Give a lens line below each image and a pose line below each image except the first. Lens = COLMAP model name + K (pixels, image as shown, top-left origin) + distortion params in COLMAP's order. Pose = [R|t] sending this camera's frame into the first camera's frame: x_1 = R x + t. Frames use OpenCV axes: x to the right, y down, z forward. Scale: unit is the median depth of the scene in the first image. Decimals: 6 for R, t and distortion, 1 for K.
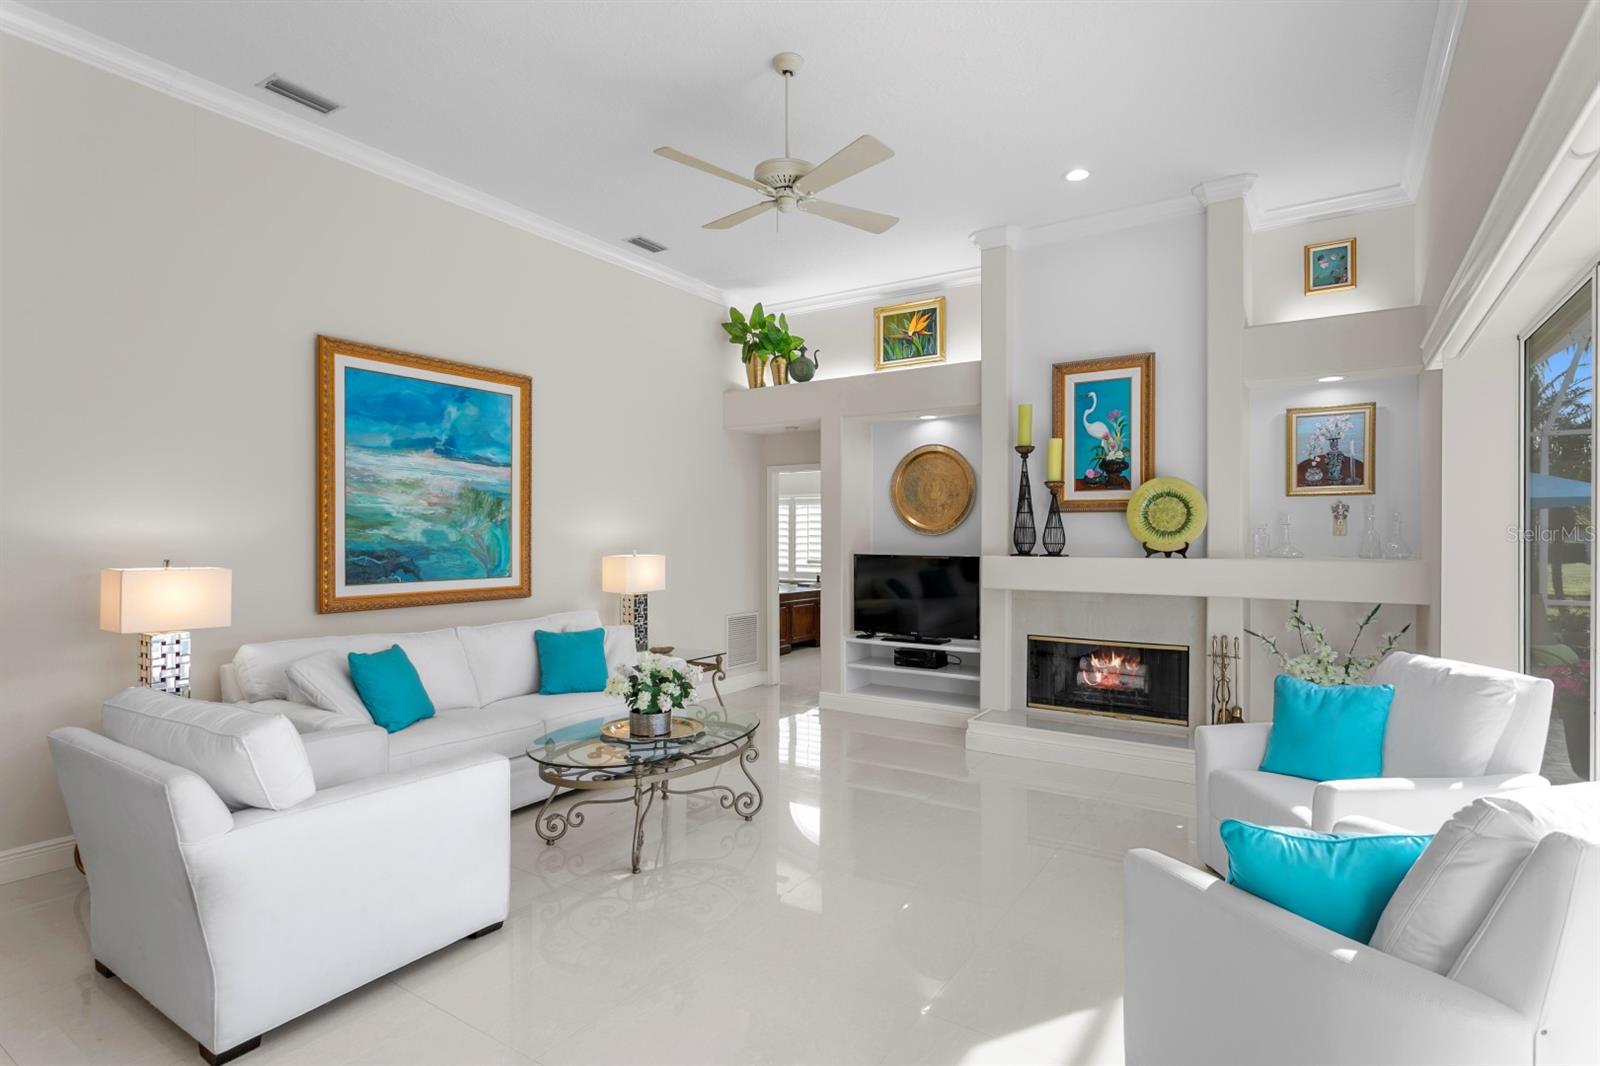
lens RADIAL K [[802.2, 0, 787.7], [0, 802.2, 535.7], [0, 0, 1]] dist [-0.001702, -0.000374]
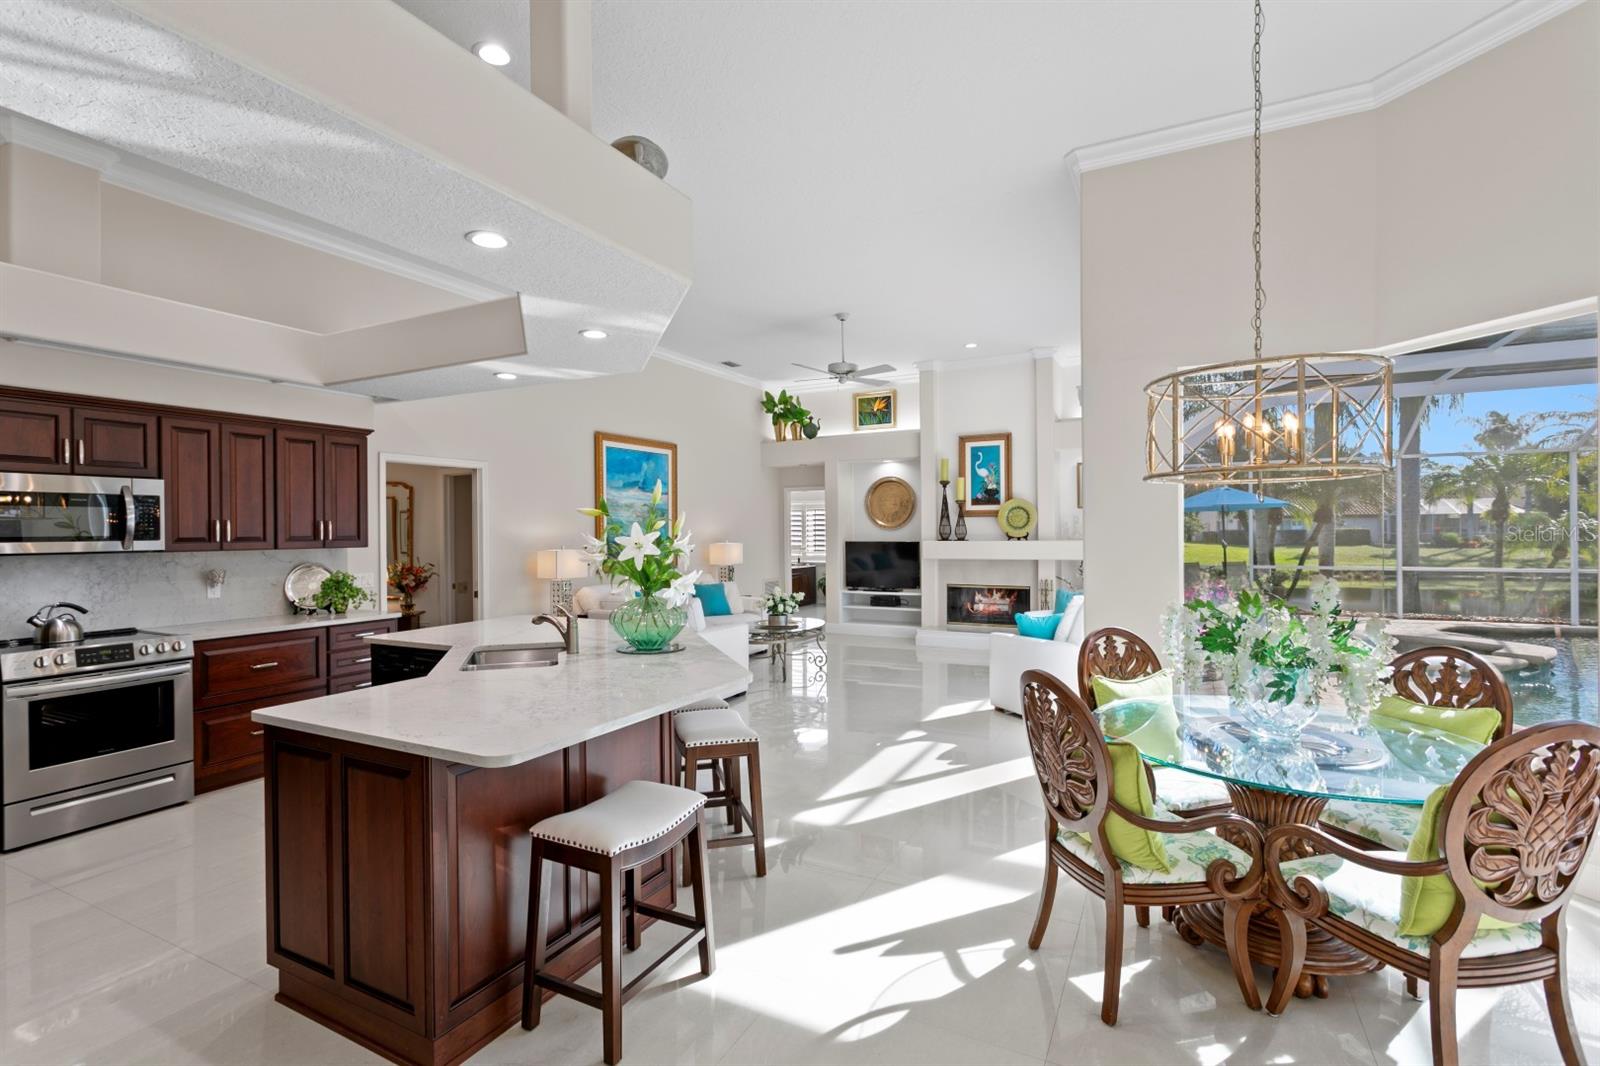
lens RADIAL K [[760.6, 0, 786.0], [0, 760.6, 531.0], [0, 0, 1]] dist [0.006229, 0.001727]
pose [[0.994378, -0.011105, 0.105304, -0.236199], [0.010960, 0.999938, 0.001957, -0.004076], [-0.105319, -0.000792, 0.994438, -0.654630]]
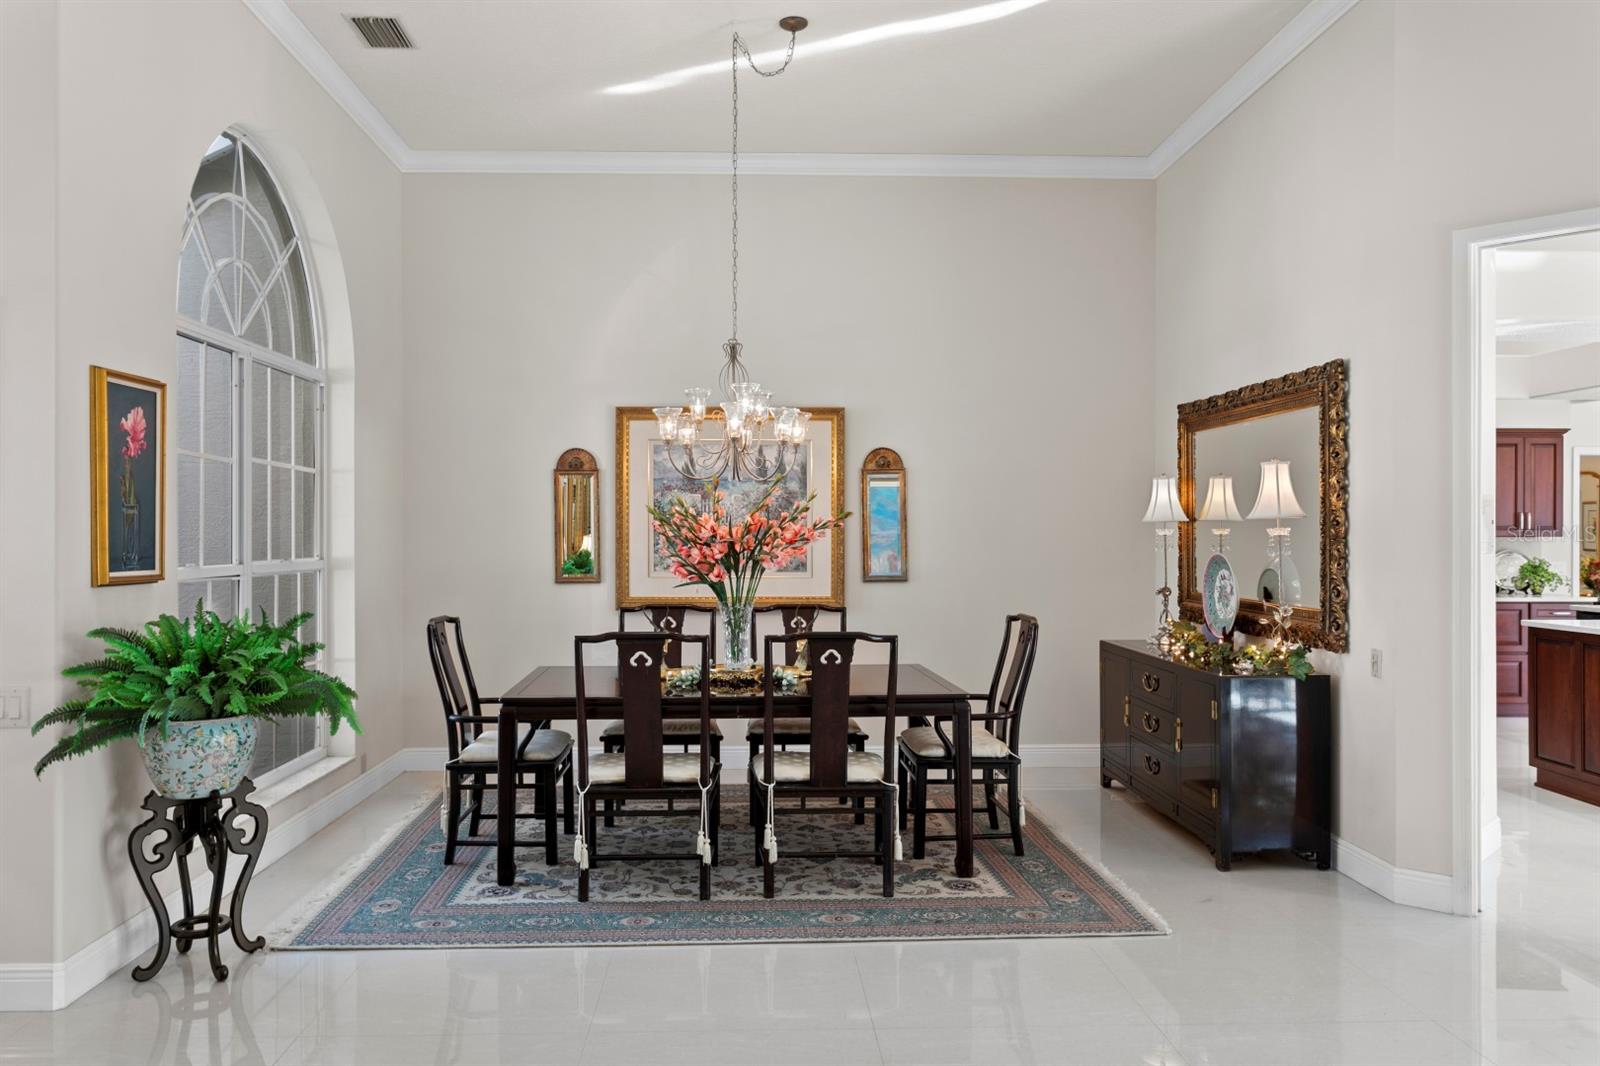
lens RADIAL K [[1177.0, 0, 758.2], [0, 1177.0, 536.7], [0, 0, 1]] dist [0.005310, -0.001533]
pose [[0.577501, -0.004601, -0.816377, 0.011055], [0.004074, 0.999988, -0.002754, 0.012039], [0.816380, -0.001735, 0.577513, -1.437275]]
